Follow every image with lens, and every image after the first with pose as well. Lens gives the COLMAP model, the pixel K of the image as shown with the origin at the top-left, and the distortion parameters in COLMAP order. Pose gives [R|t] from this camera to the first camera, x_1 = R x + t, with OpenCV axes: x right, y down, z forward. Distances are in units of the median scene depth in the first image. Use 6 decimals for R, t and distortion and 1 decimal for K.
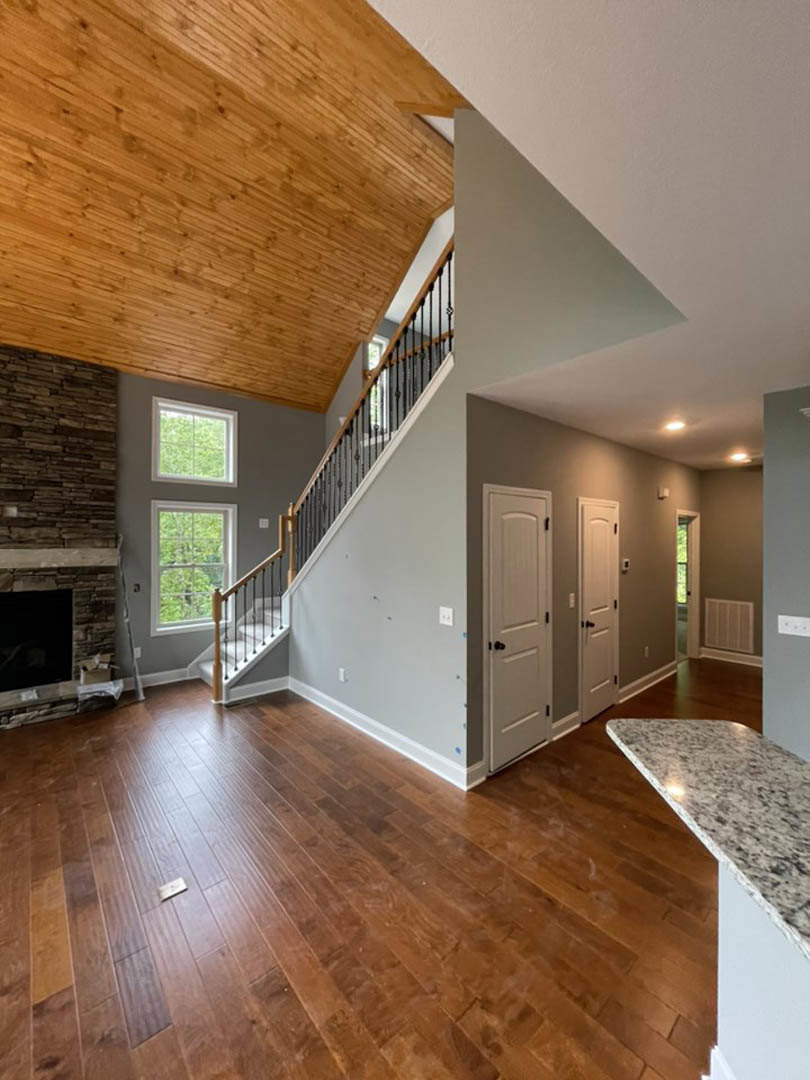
lens RADIAL K [[436.2, 0, 408.7], [0, 436.2, 537.2], [0, 0, 1]] dist [-0.025771, 0.013856]
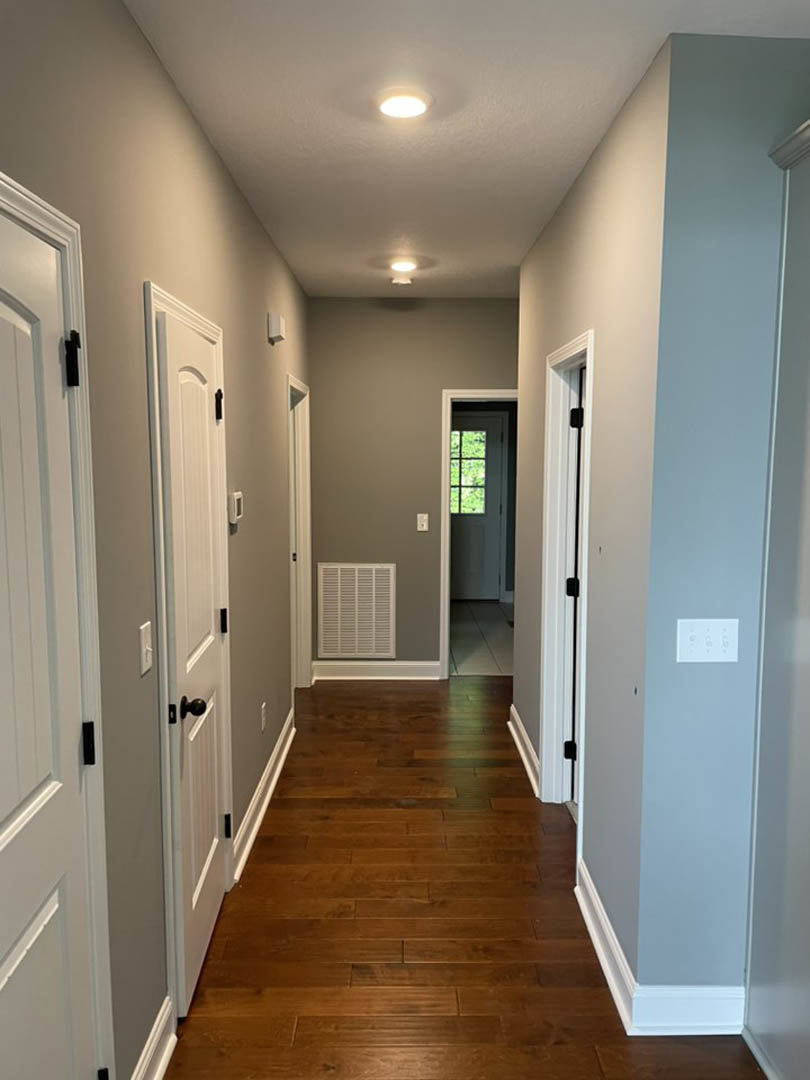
lens RADIAL K [[812.1, 0, 403.9], [0, 812.1, 532.7], [0, 0, 1]] dist [0.088492, -0.104571]
pose [[0.653469, -0.078427, 0.752879, 0.074578], [-0.001673, 0.994466, 0.105045, 0.012322], [-0.756951, -0.069903, 0.649722, 0.457534]]
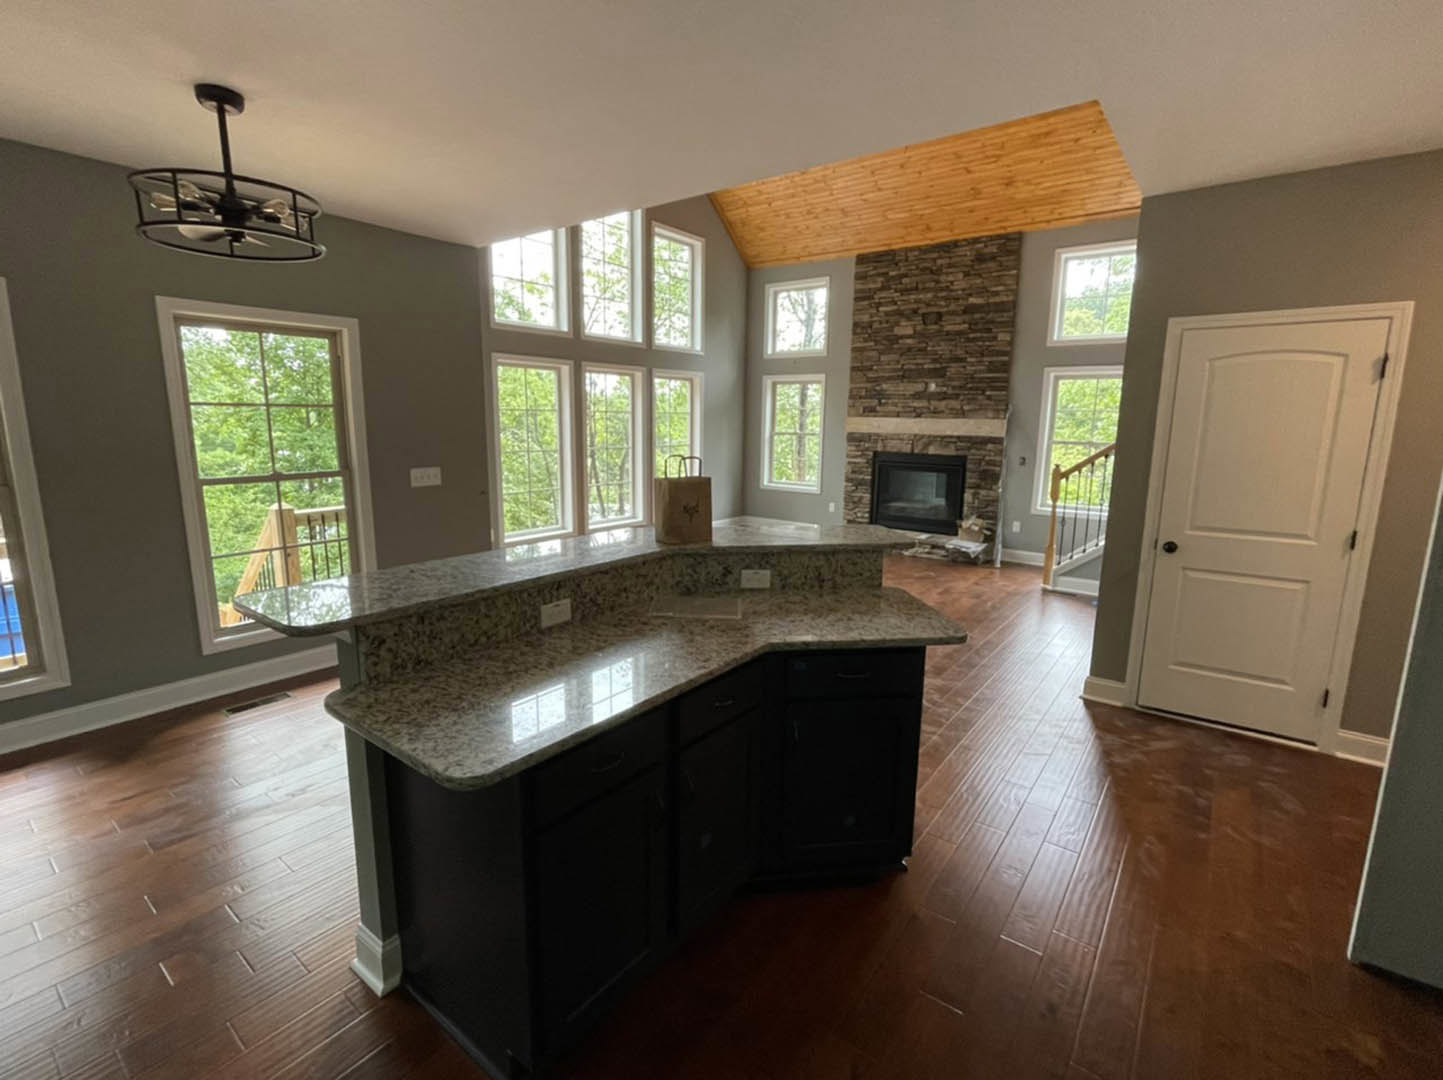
lens RADIAL K [[673.6, 0, 709.7], [0, 673.6, 529.2], [0, 0, 1]] dist [-0.001224, -0.000954]
pose [[0.186477, 0.160269, -0.969299, 0.799643], [-0.009927, 0.986862, 0.161263, 0.033192], [0.982409, -0.020450, 0.185618, 0.024570]]
